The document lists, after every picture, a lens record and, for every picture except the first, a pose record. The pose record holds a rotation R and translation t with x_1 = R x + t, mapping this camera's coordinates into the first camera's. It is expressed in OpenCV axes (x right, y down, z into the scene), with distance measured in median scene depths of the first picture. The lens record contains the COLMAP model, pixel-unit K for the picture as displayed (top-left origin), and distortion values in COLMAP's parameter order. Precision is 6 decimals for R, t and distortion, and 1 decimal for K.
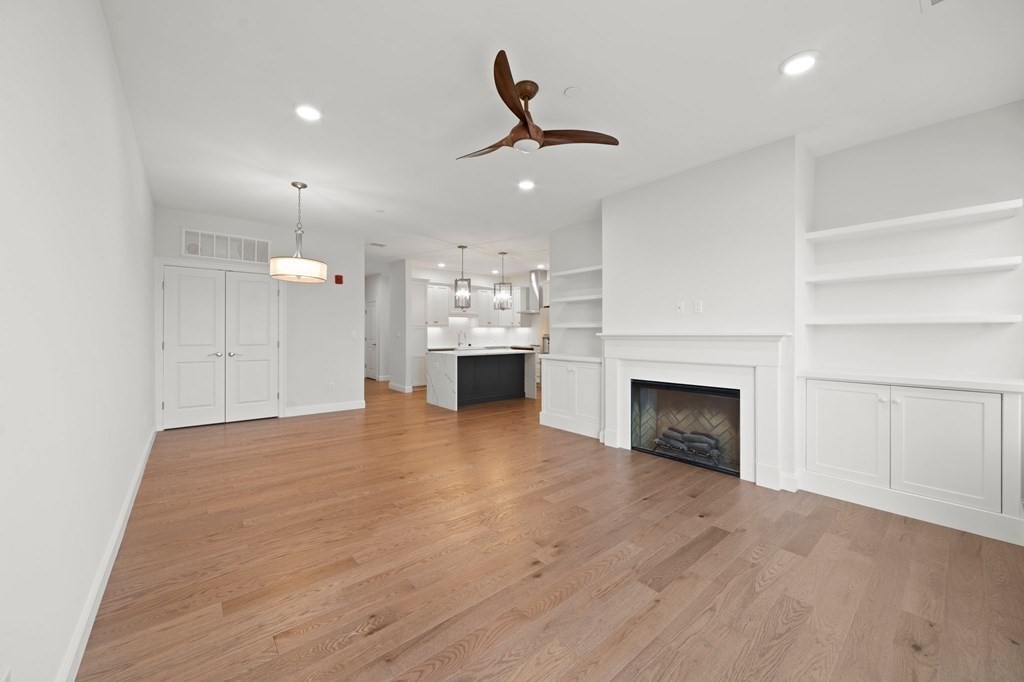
lens RADIAL K [[392.0, 0, 512.5], [0, 392.0, 334.1], [0, 0, 1]] dist [0.001133, 0.000057]
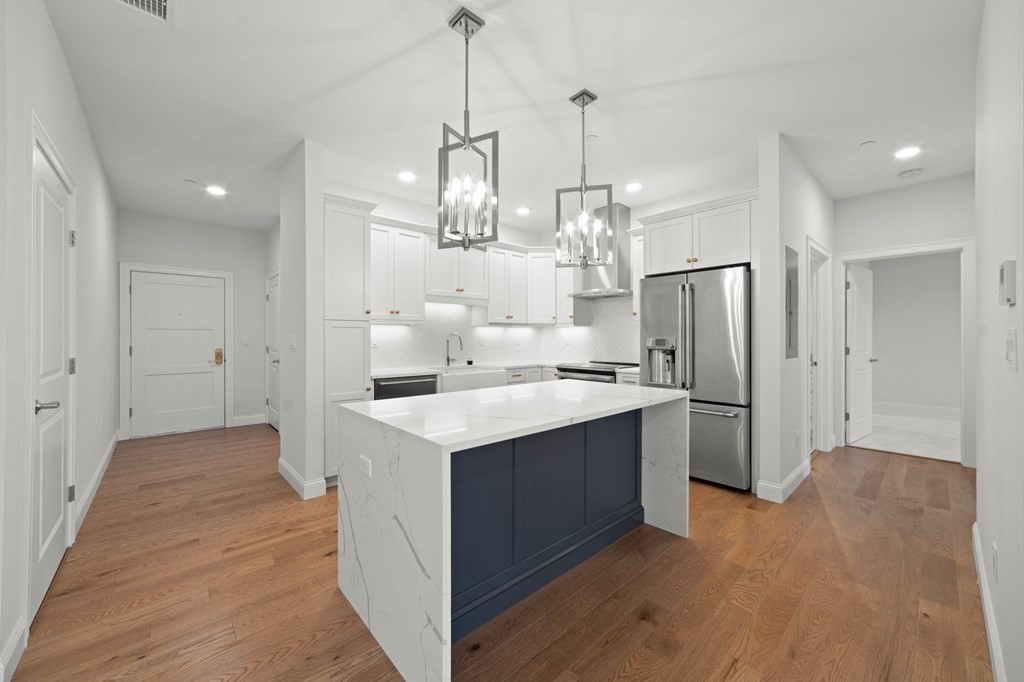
lens RADIAL K [[392.0, 0, 519.7], [0, 392.0, 339.6], [0, 0, 1]] dist [0.001133, 0.000057]
pose [[0.998338, 0.000791, 0.057631, -0.079750], [-0.001044, 0.999990, 0.004366, -0.002568], [-0.057627, -0.004419, 0.998328, 0.541268]]
